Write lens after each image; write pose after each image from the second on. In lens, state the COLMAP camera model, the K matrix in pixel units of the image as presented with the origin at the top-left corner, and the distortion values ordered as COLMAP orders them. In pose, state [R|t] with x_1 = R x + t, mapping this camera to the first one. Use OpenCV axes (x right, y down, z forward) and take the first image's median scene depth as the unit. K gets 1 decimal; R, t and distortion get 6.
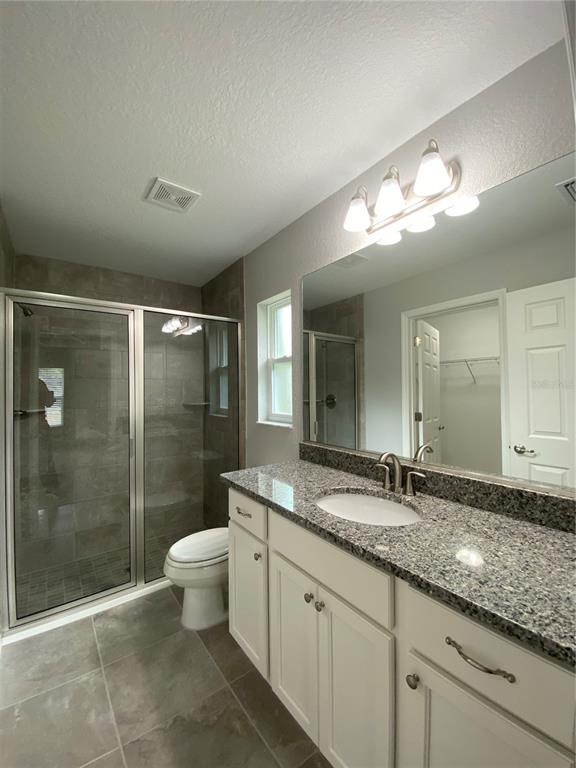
lens RADIAL K [[314.3, 0, 274.0], [0, 314.3, 385.0], [0, 0, 1]] dist [0.023316, -0.019068]
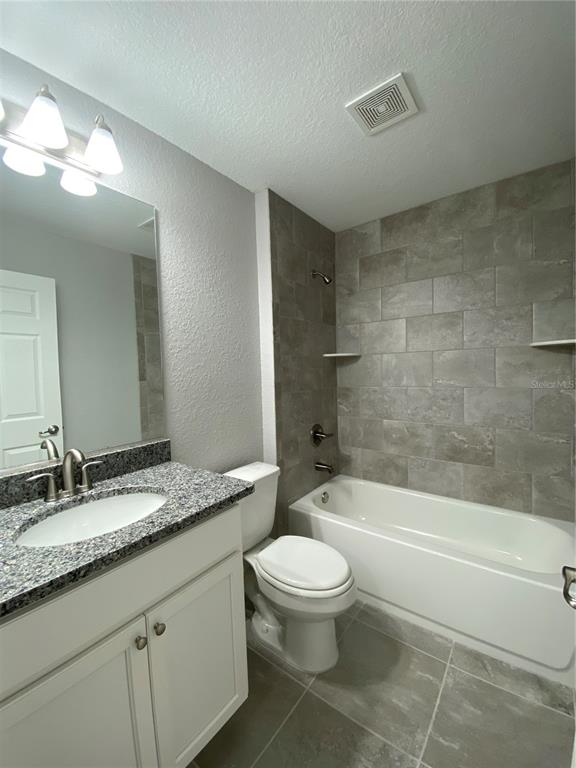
lens RADIAL K [[314.3, 0, 274.0], [0, 314.3, 385.0], [0, 0, 1]] dist [0.023316, -0.019068]
pose [[-0.267576, -0.046349, 0.962421, -0.539279], [0.006259, 0.998738, 0.049838, 0.007127], [-0.963516, 0.019359, -0.266949, 0.688130]]
